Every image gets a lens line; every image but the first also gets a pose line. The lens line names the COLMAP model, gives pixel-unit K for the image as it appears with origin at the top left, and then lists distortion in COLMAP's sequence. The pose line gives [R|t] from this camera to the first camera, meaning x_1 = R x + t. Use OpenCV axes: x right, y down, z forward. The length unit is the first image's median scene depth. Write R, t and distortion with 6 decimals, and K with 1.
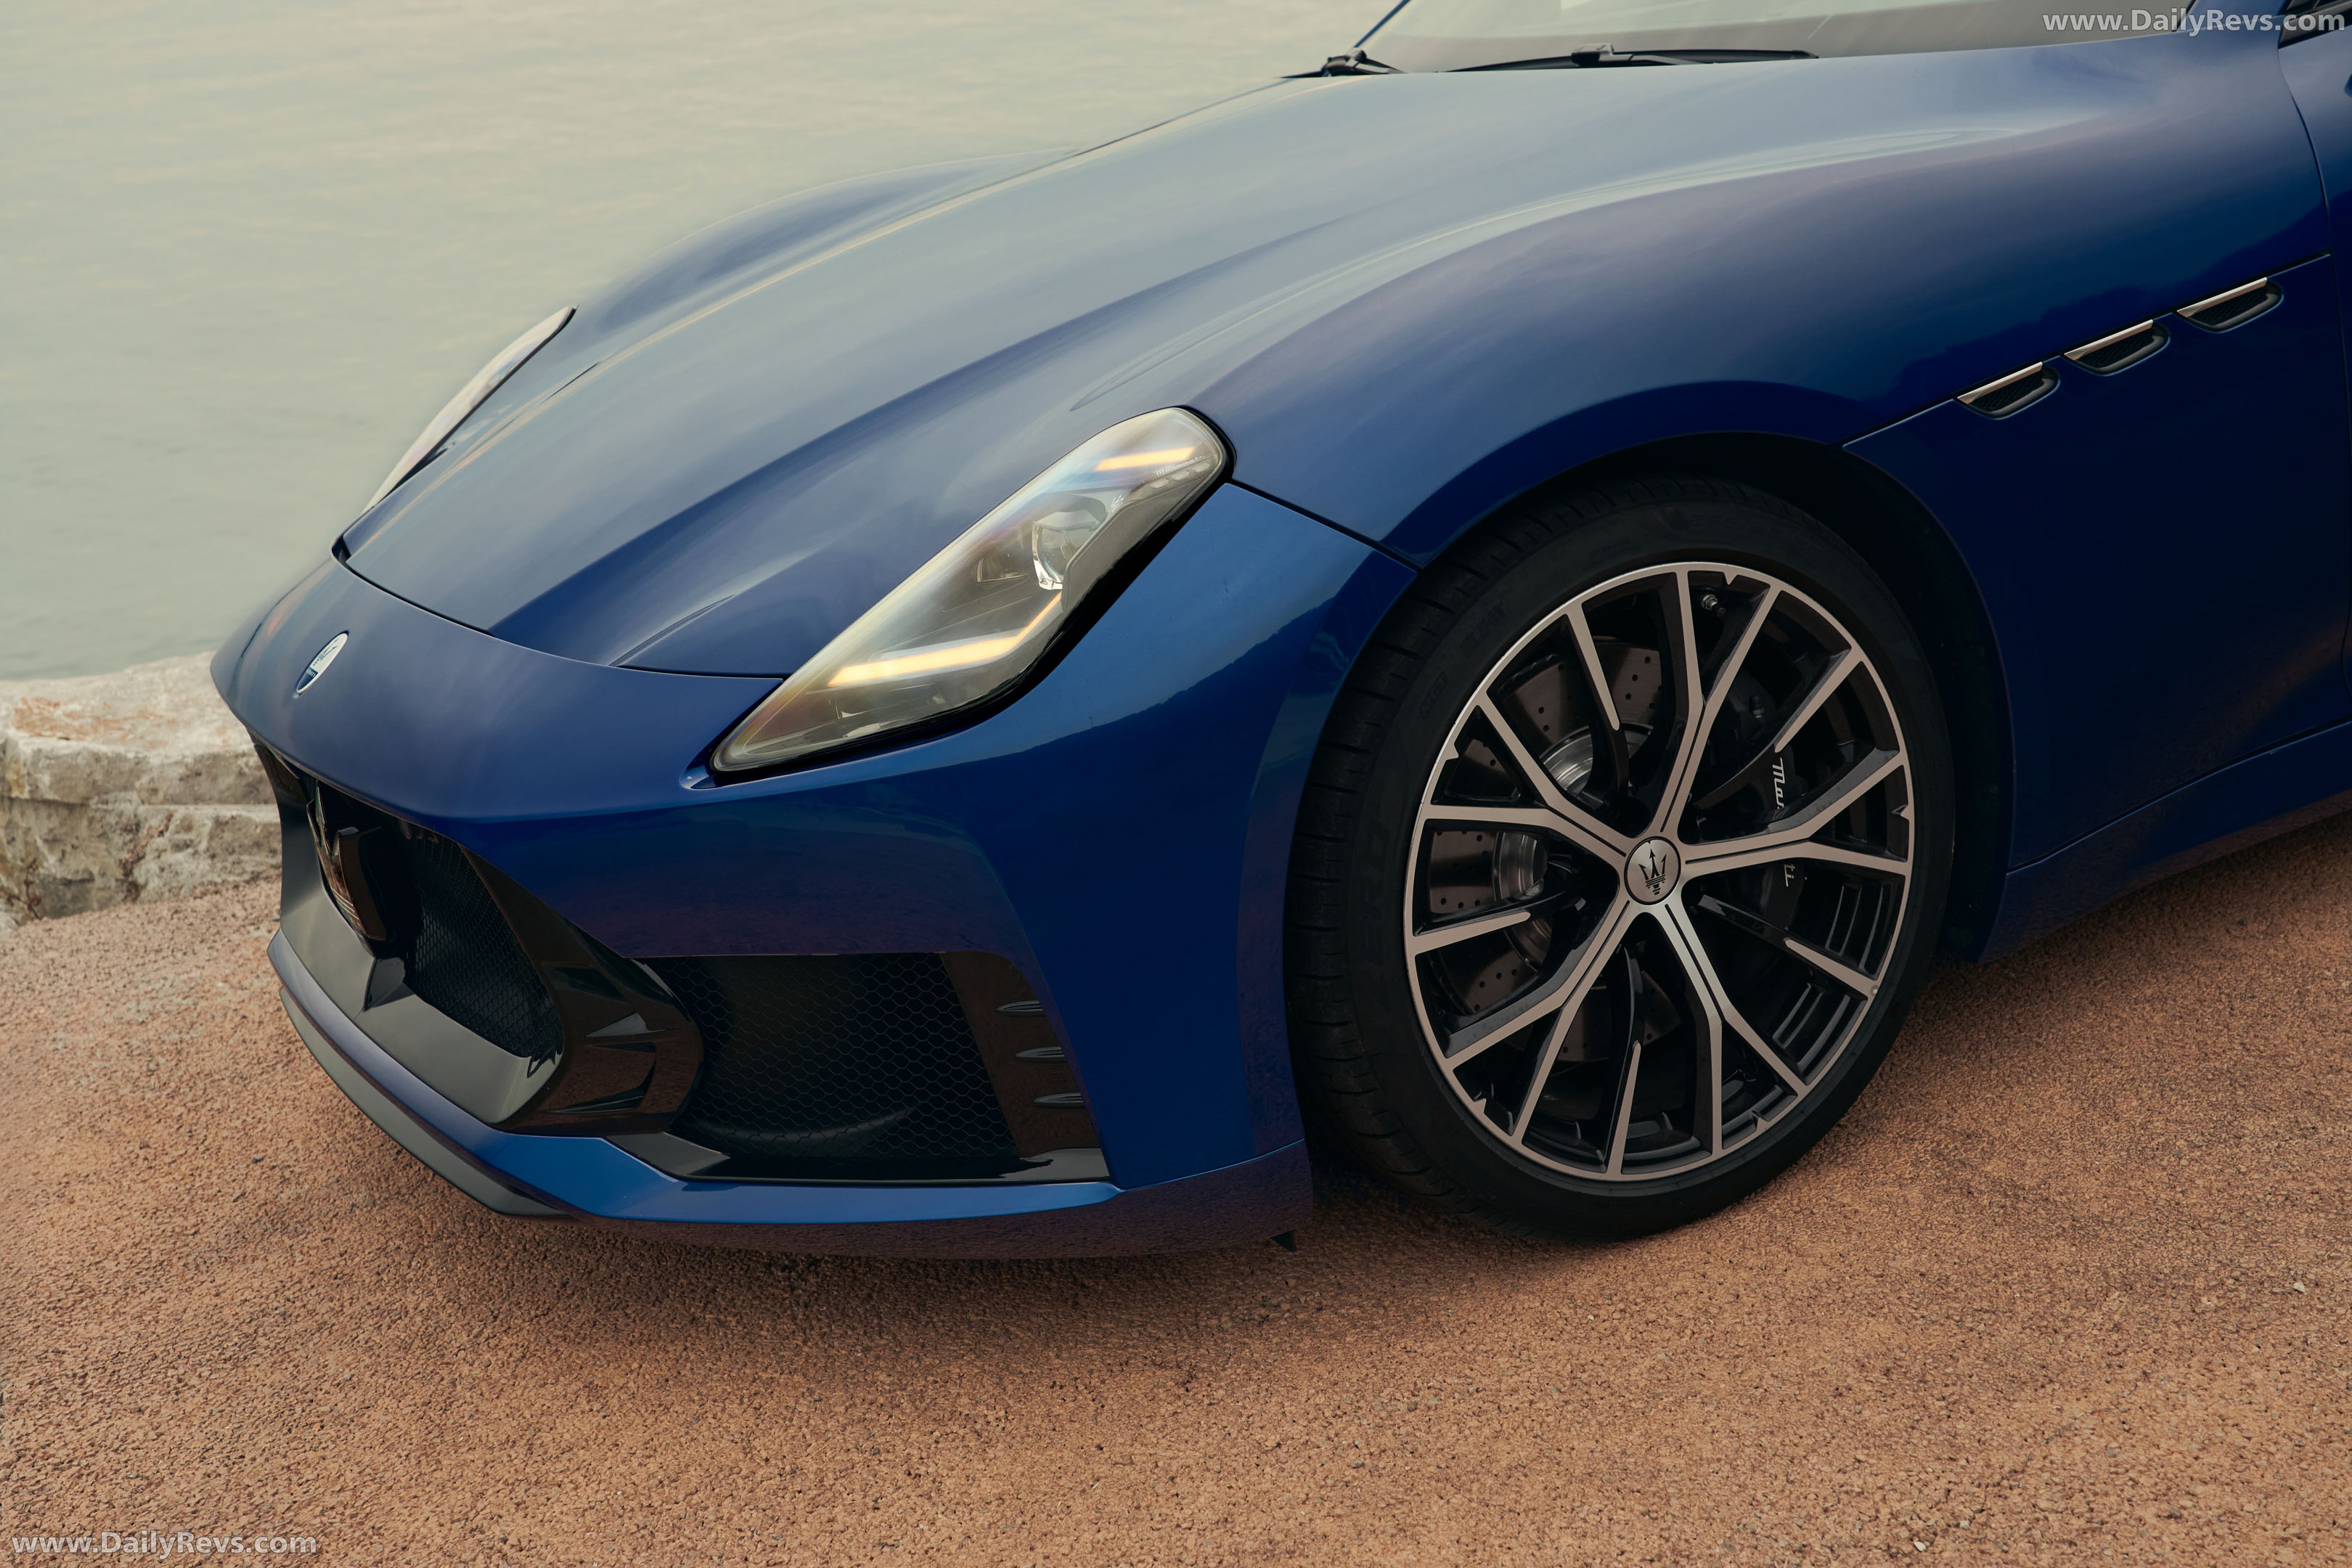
lens RADIAL K [[3116.4, 0, 1176.0], [0, 3116.4, 784.0], [0, 0, 1]] dist [0.095147, 0.040965]
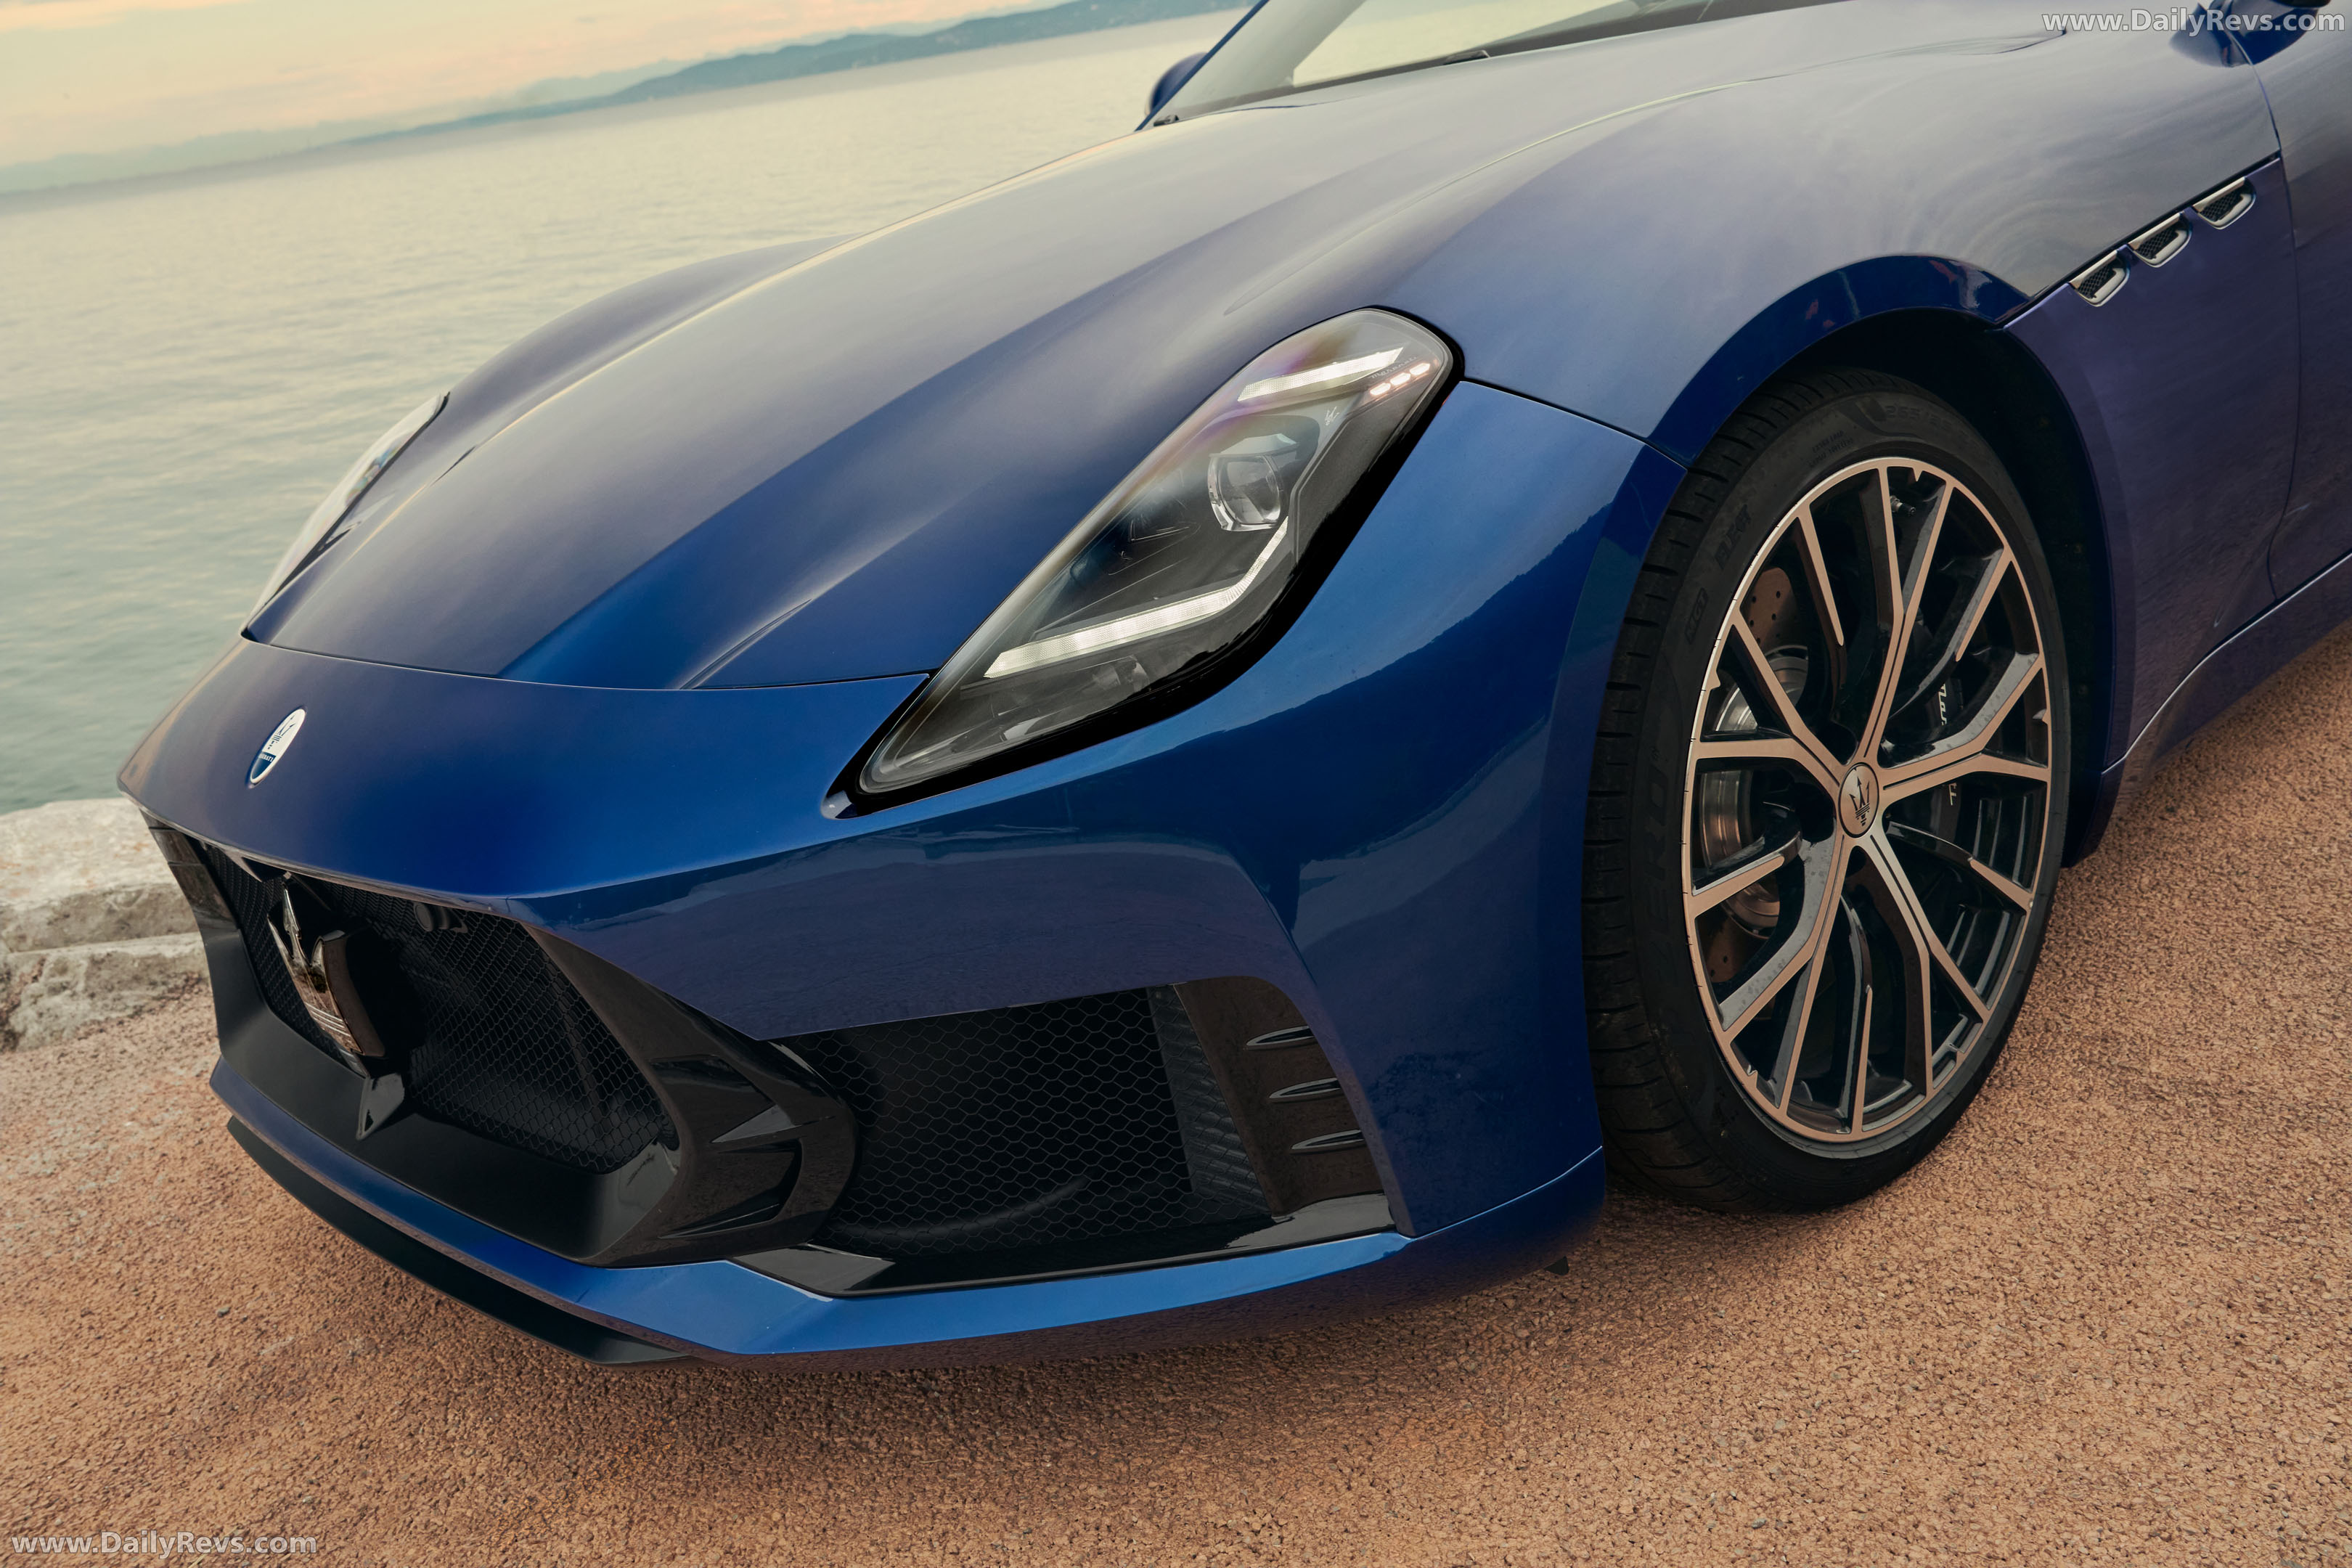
lens RADIAL K [[2184.6, 0, 1176.0], [0, 2184.6, 784.0], [0, 0, 1]] dist [-0.069922, 0.102455]
pose [[0.971706, -0.106754, 0.210690, -0.172313], [0.112882, 0.993459, -0.017241, 0.010992], [-0.207472, 0.040536, 0.977401, 0.401677]]
